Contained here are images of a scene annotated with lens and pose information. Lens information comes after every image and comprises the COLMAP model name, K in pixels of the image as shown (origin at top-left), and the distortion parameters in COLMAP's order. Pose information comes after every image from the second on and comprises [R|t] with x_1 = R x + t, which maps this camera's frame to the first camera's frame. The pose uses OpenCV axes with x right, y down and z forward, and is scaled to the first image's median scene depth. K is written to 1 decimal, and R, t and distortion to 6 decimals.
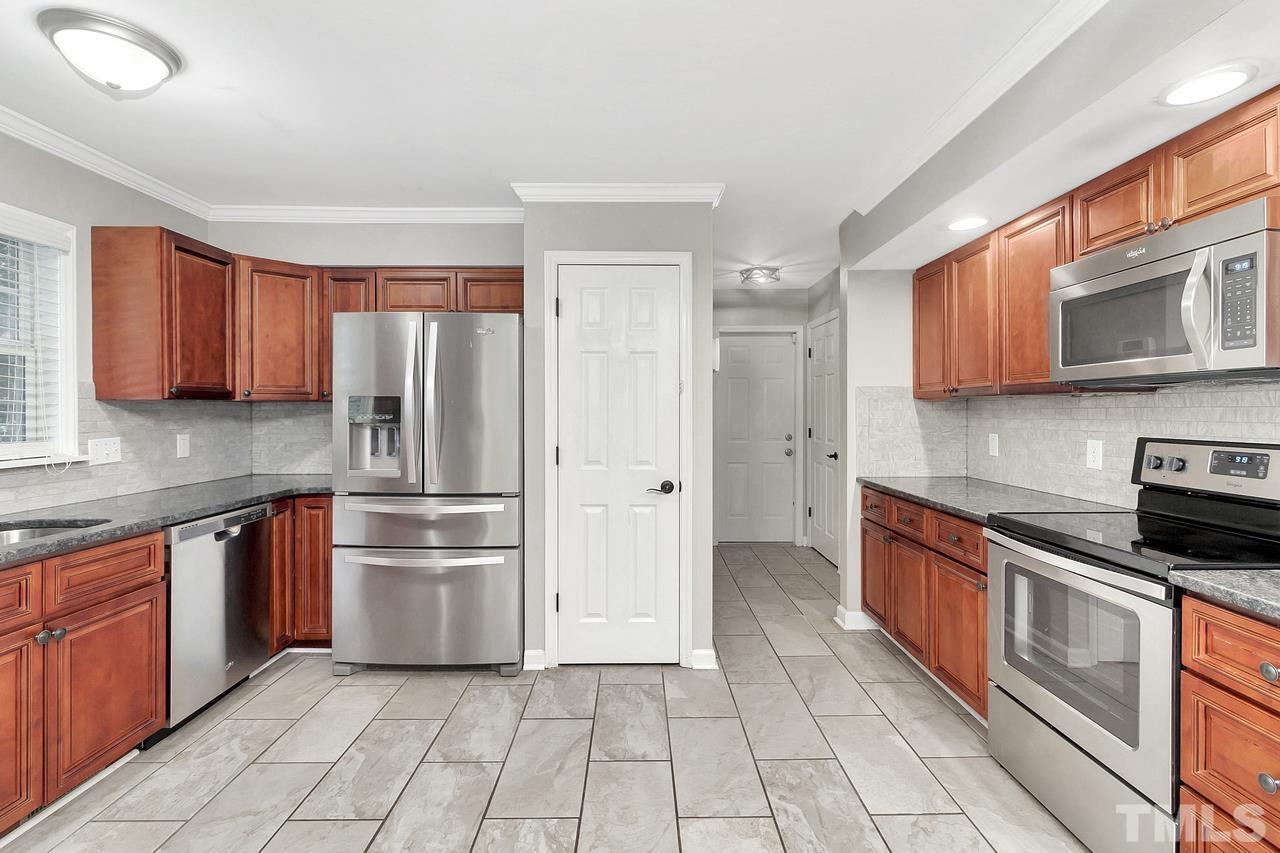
lens RADIAL K [[591.5, 0, 644.5], [0, 591.5, 415.3], [0, 0, 1]] dist [-0.004868, 0.000281]
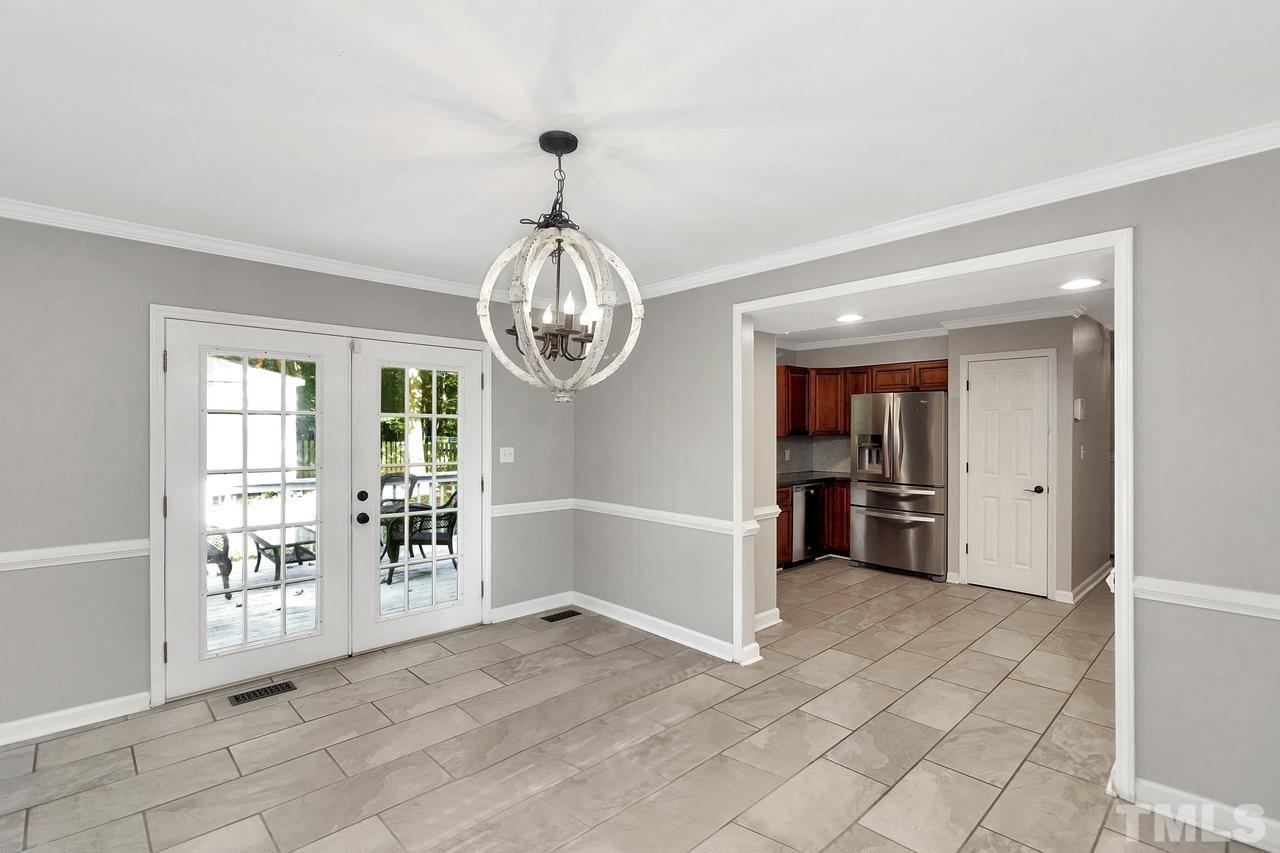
lens RADIAL K [[591.5, 0, 643.2], [0, 591.5, 427.2], [0, 0, 1]] dist [-0.004868, 0.000281]
pose [[0.684801, 0.000084, -0.728730, 0.488300], [-0.007080, 0.999954, -0.006538, -0.036016], [0.728696, 0.009636, 0.684769, -0.960085]]
